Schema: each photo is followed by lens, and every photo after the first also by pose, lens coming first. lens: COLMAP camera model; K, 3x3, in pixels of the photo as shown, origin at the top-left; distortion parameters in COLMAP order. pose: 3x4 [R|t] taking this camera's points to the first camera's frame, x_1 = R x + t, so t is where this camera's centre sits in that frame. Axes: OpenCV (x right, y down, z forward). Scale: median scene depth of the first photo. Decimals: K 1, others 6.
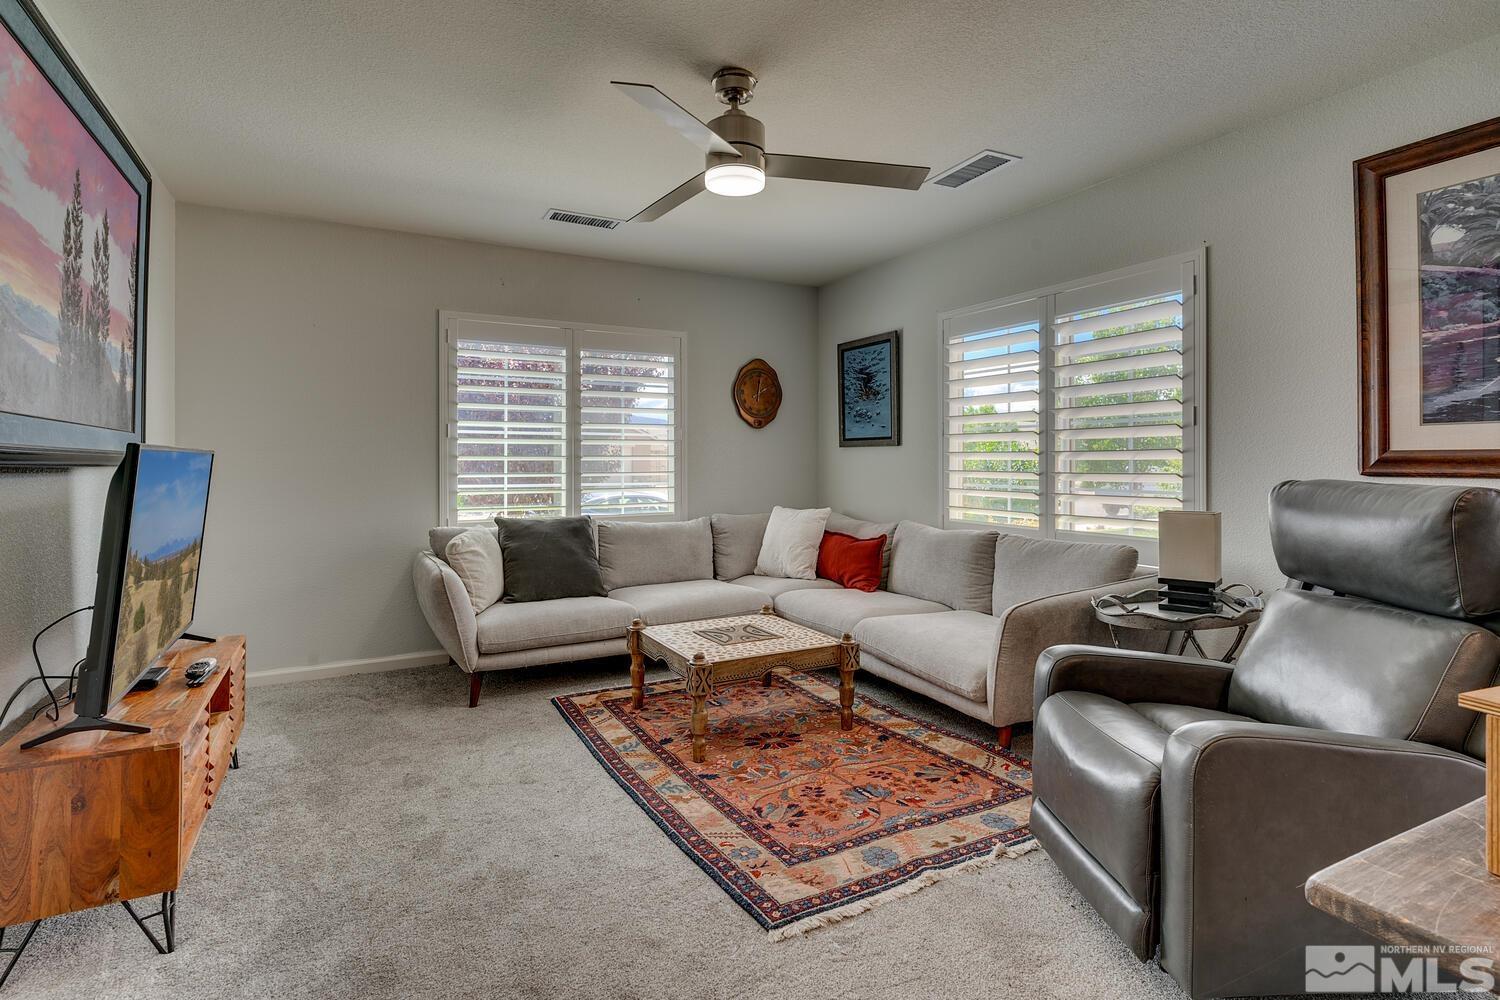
lens RADIAL K [[735.0, 0, 747.9], [0, 735.0, 463.4], [0, 0, 1]] dist [0.002194, -0.000224]
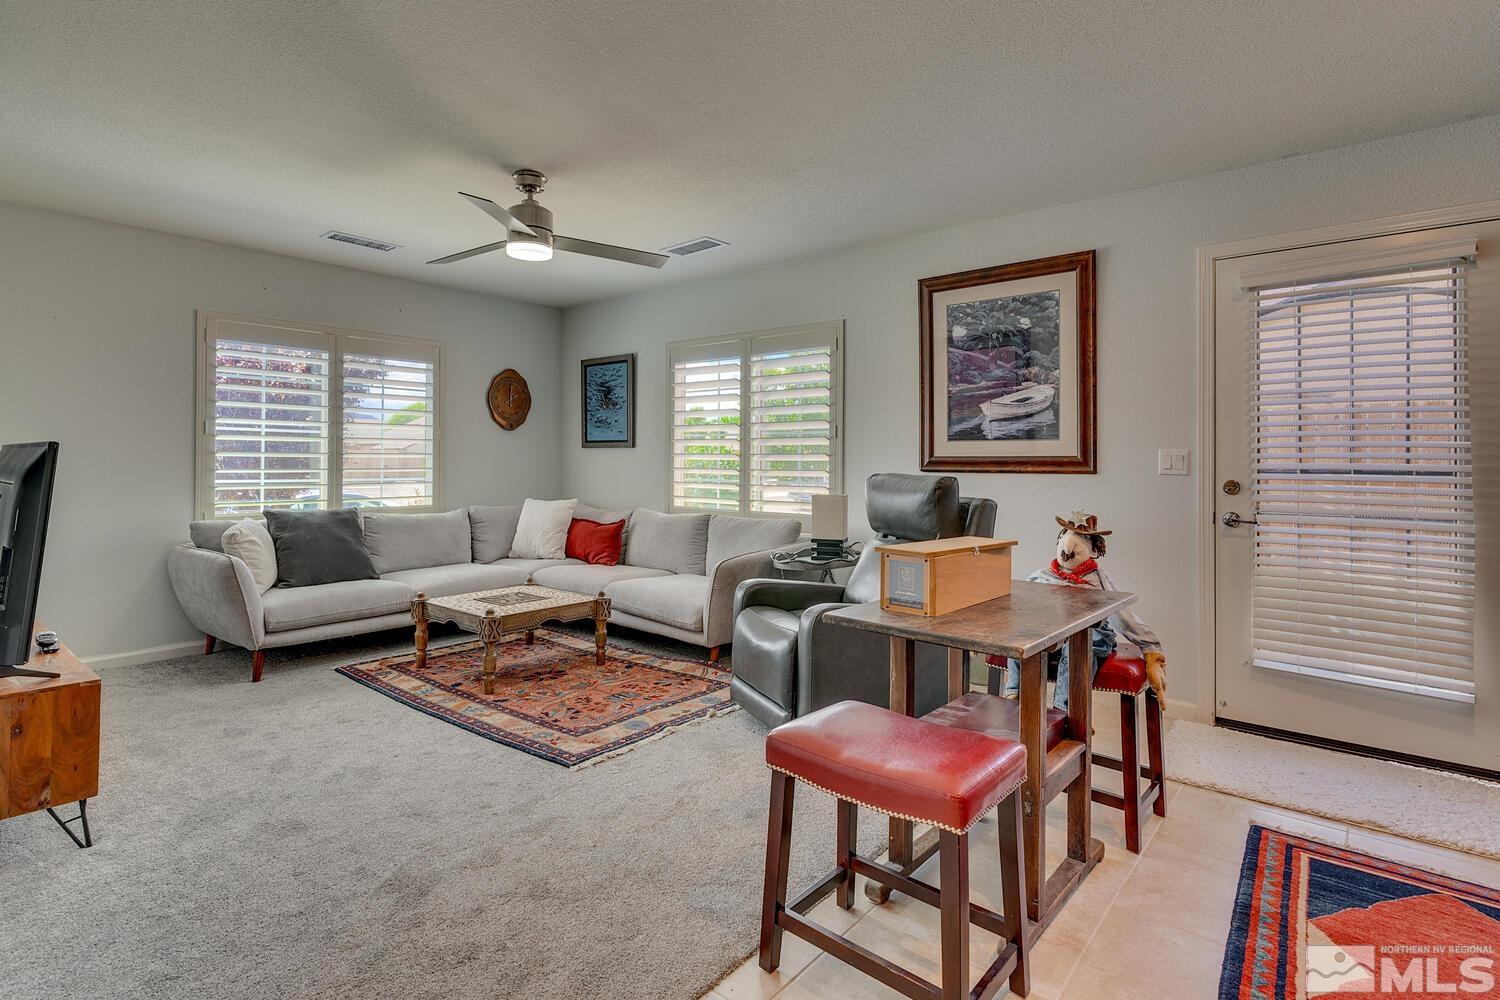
lens RADIAL K [[730.3, 0, 747.8], [0, 730.3, 474.1], [0, 0, 1]] dist [0.001735, -0.000636]
pose [[0.927391, 0.000427, 0.374094, -0.121684], [-0.006767, 0.999855, 0.015634, -0.000312], [-0.374033, -0.017030, 0.927259, -0.332294]]
